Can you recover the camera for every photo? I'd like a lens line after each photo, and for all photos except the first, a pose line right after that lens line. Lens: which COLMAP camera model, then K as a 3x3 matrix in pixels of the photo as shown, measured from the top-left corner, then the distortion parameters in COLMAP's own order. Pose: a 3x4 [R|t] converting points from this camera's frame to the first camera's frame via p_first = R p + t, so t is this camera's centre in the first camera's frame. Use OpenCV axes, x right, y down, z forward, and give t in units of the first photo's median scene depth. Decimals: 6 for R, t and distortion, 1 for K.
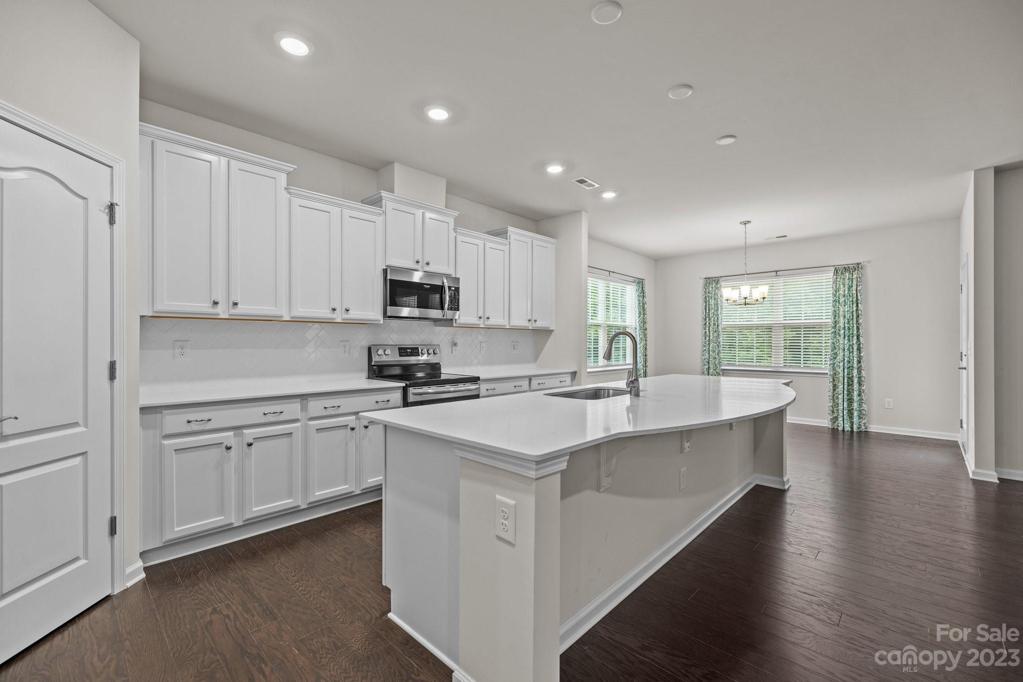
lens RADIAL K [[431.9, 0, 509.7], [0, 431.9, 343.0], [0, 0, 1]] dist [0.002582, -0.000517]
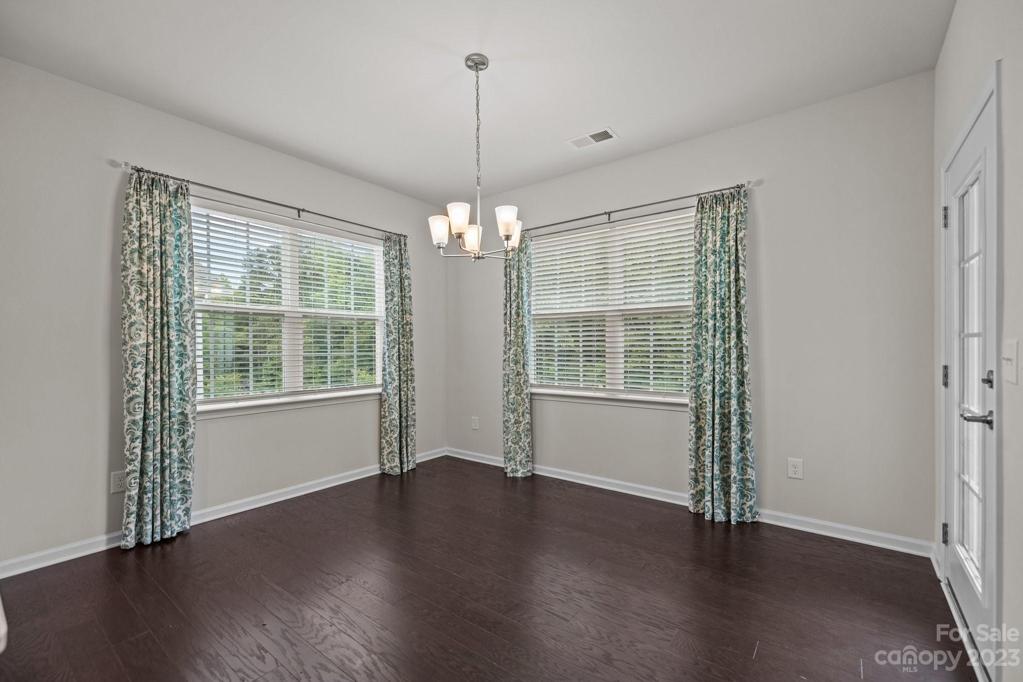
lens RADIAL K [[431.9, 0, 510.6], [0, 431.9, 349.8], [0, 0, 1]] dist [0.002582, -0.000517]
pose [[0.994845, -0.007509, 0.101125, 0.493867], [0.006838, 0.999952, 0.006981, -0.000368], [-0.101173, -0.006253, 0.994849, 0.531580]]
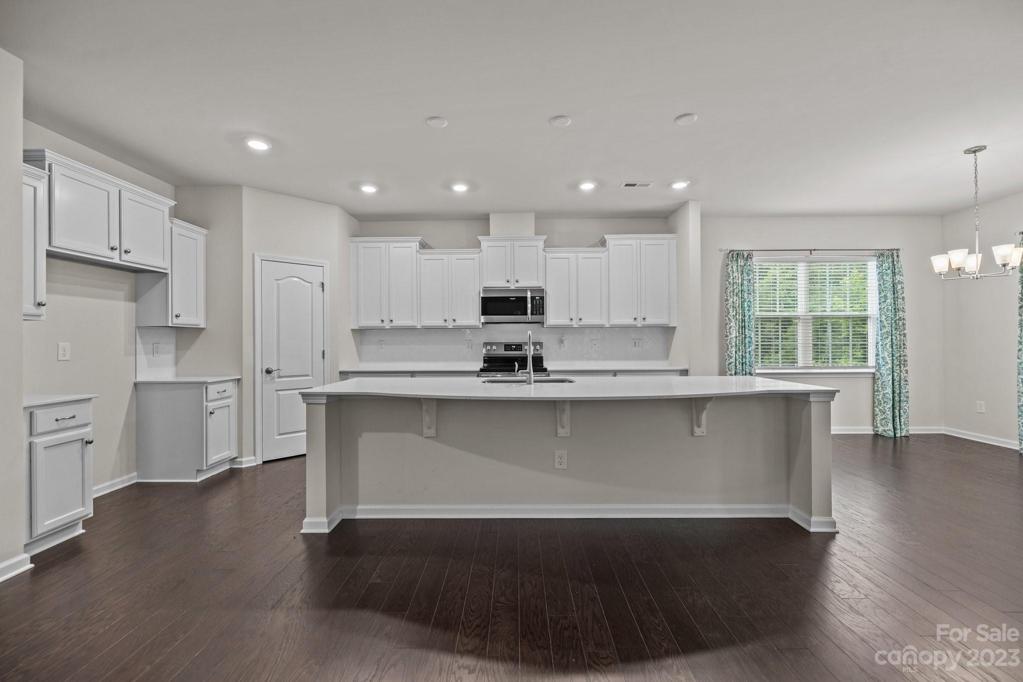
lens RADIAL K [[431.9, 0, 510.0], [0, 431.9, 337.9], [0, 0, 1]] dist [0.002582, -0.000517]
pose [[0.679673, -0.008863, -0.733462, 0.504739], [0.006980, 0.999960, -0.005615, -0.001525], [0.733482, -0.001304, 0.679708, 0.054075]]
